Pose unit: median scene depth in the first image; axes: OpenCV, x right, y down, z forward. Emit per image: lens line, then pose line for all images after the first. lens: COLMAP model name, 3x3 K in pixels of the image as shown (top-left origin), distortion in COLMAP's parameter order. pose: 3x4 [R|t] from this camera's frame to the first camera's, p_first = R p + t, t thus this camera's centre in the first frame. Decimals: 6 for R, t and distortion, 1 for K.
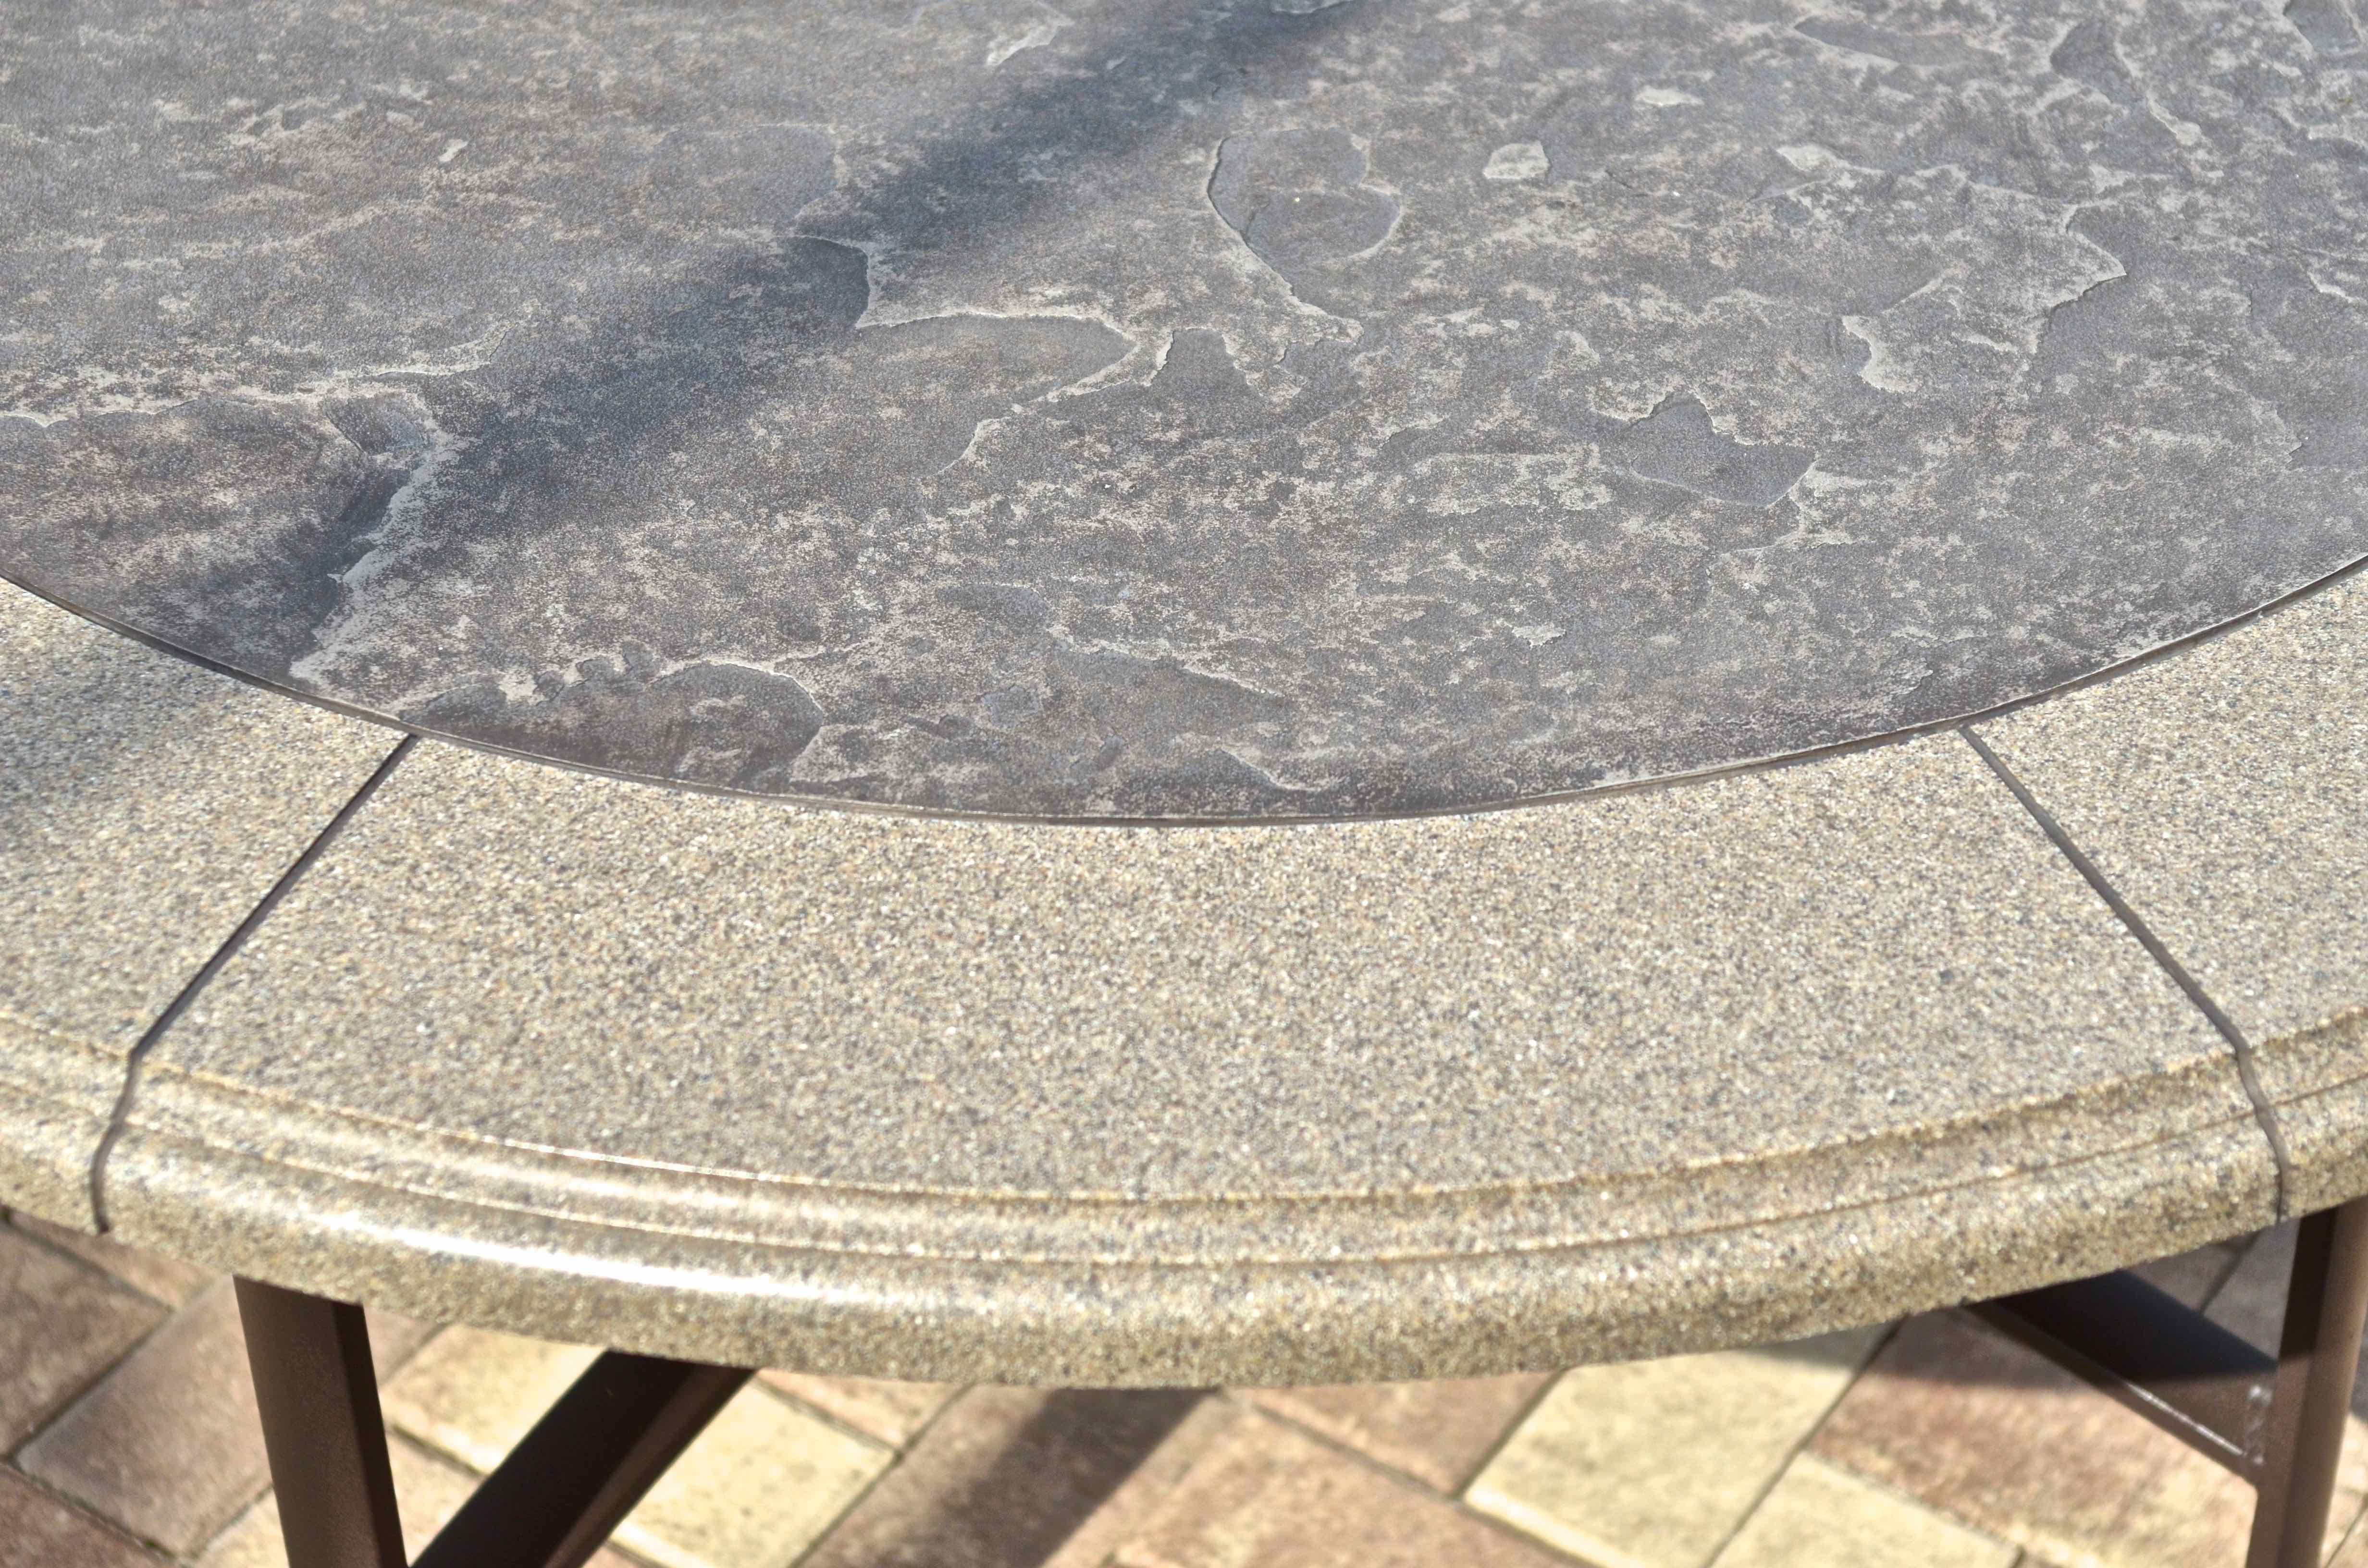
lens RADIAL K [[4873.7, 0, 1184.0], [0, 4873.7, 784.0], [0, 0, 1]] dist [0.022273, 0.269577]
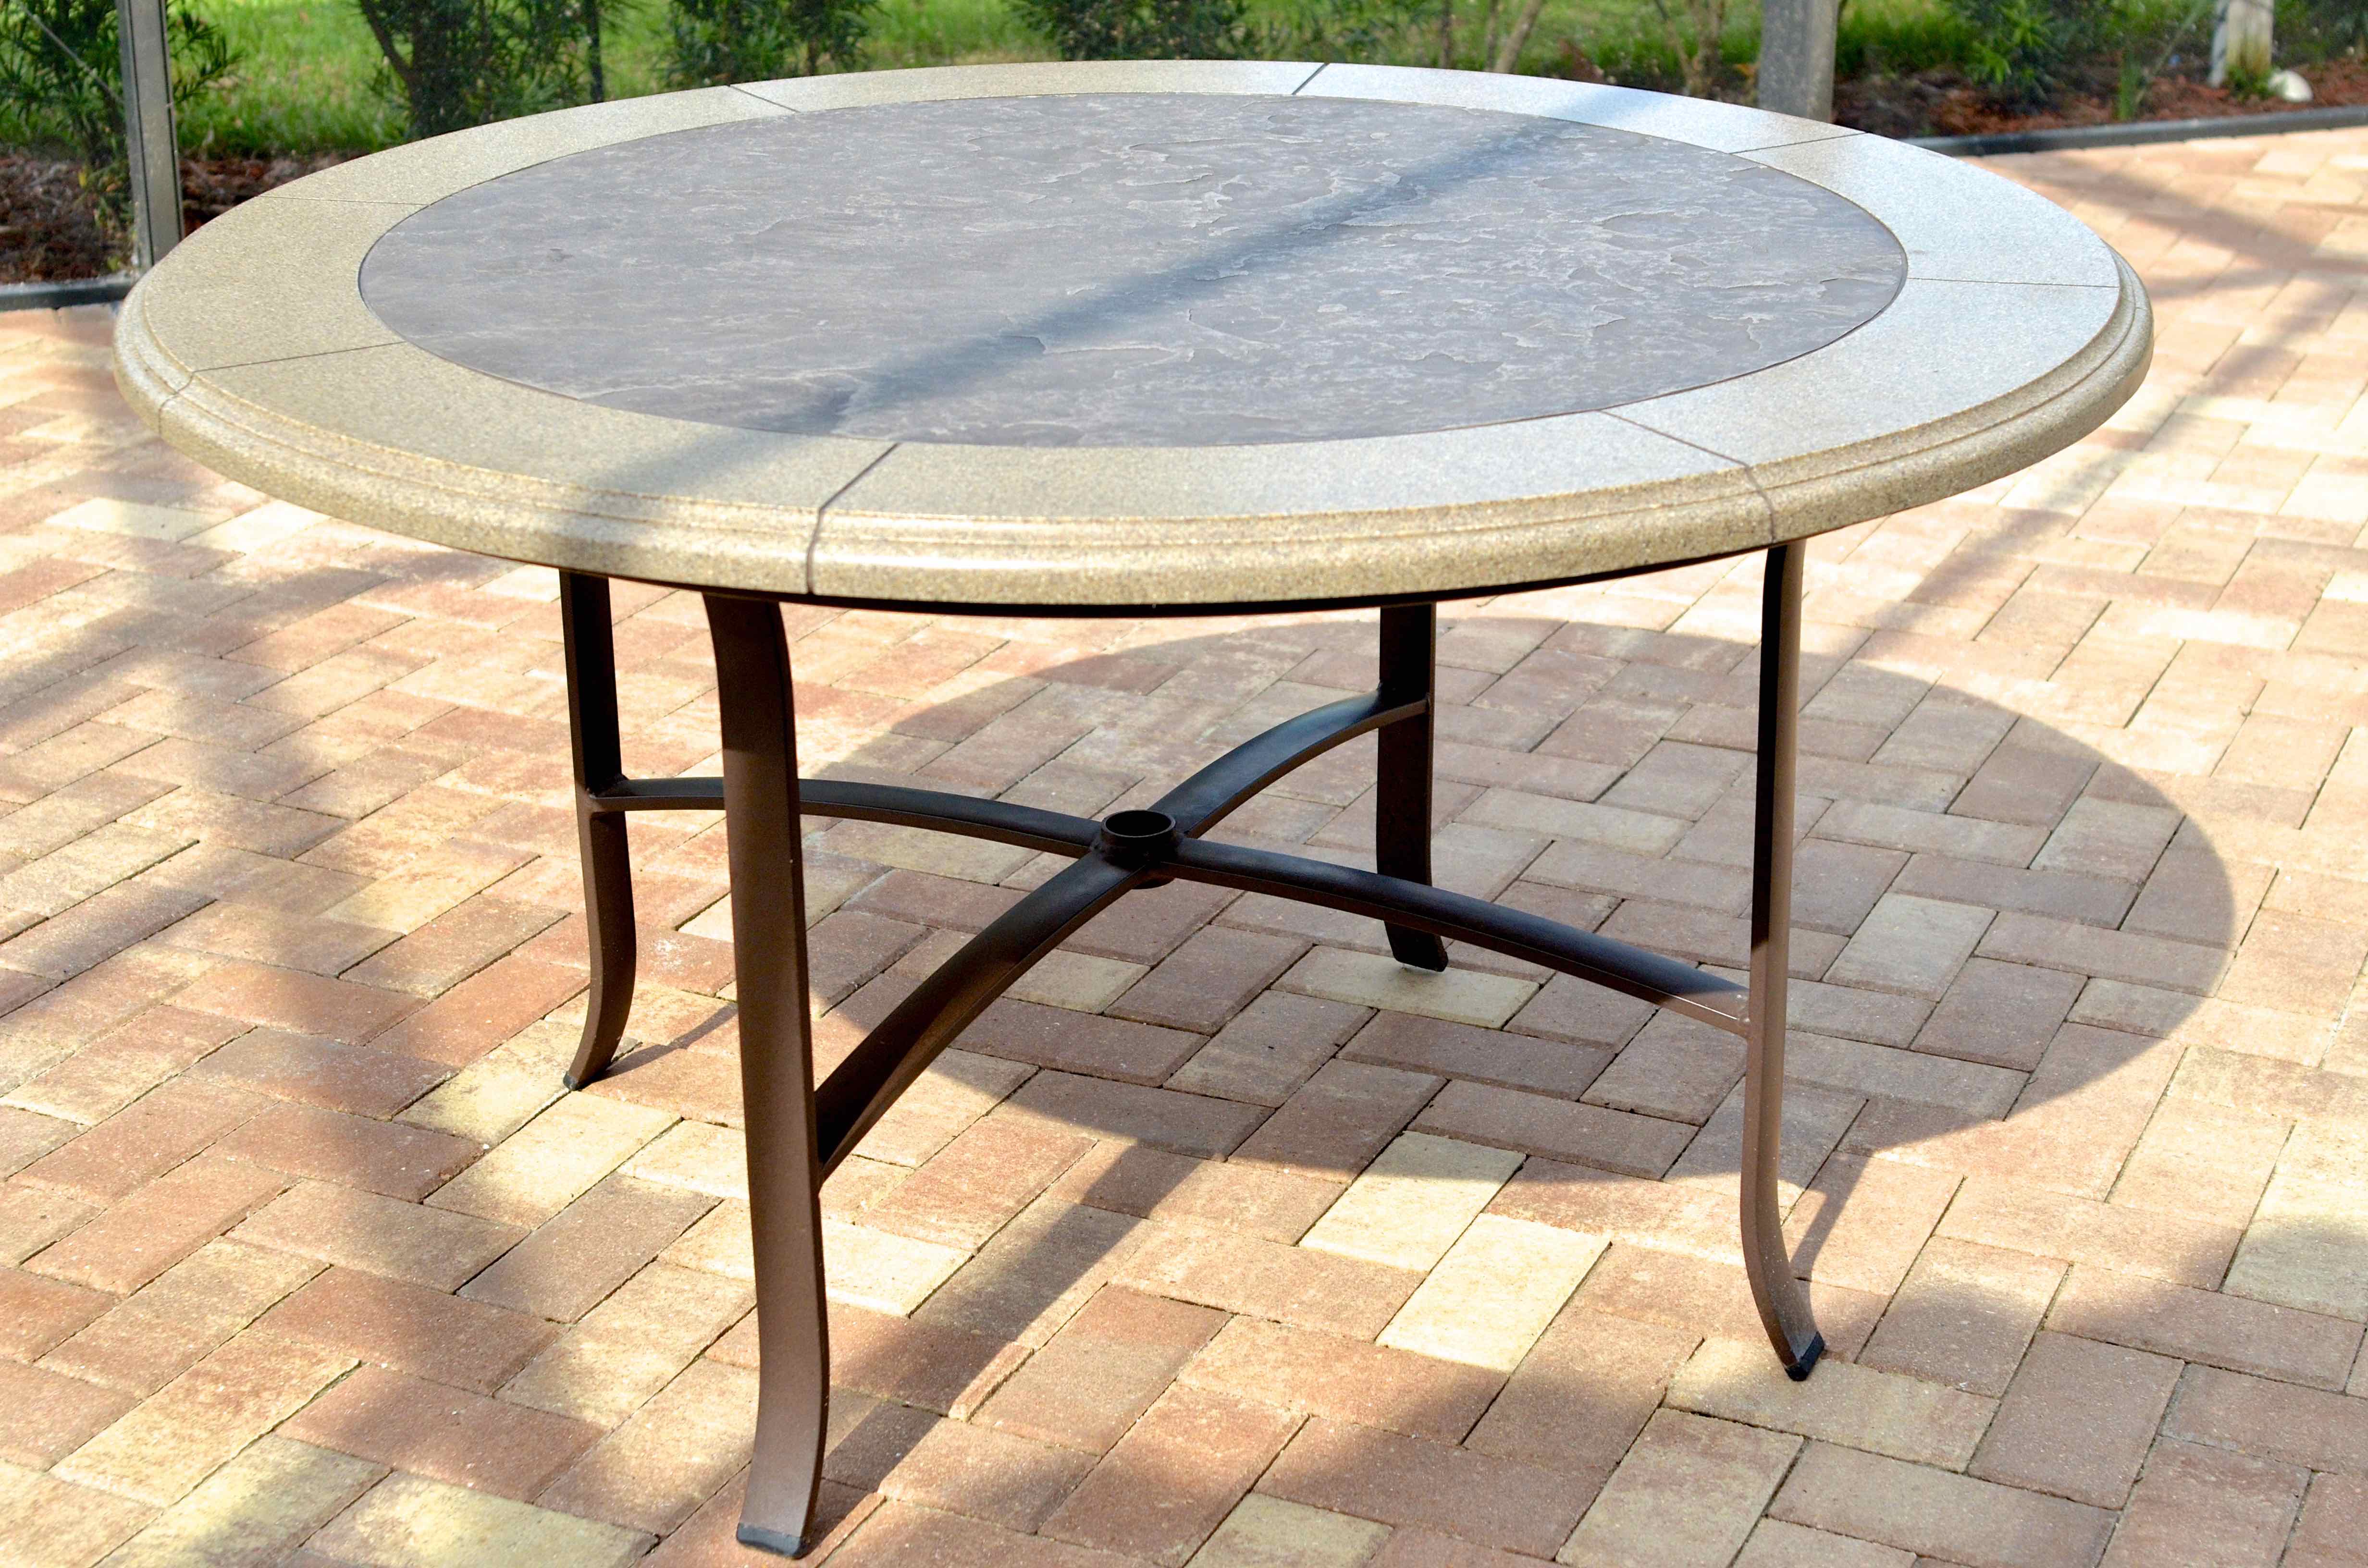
lens RADIAL K [[3769.8, 0, 1184.0], [0, 3769.8, 784.0], [0, 0, 1]] dist [-0.021110, -0.006975]
pose [[0.987871, -0.050368, 0.146882, -0.309603], [0.093689, 0.947688, -0.305138, 0.707025], [-0.123830, 0.315198, 0.940913, -0.577964]]
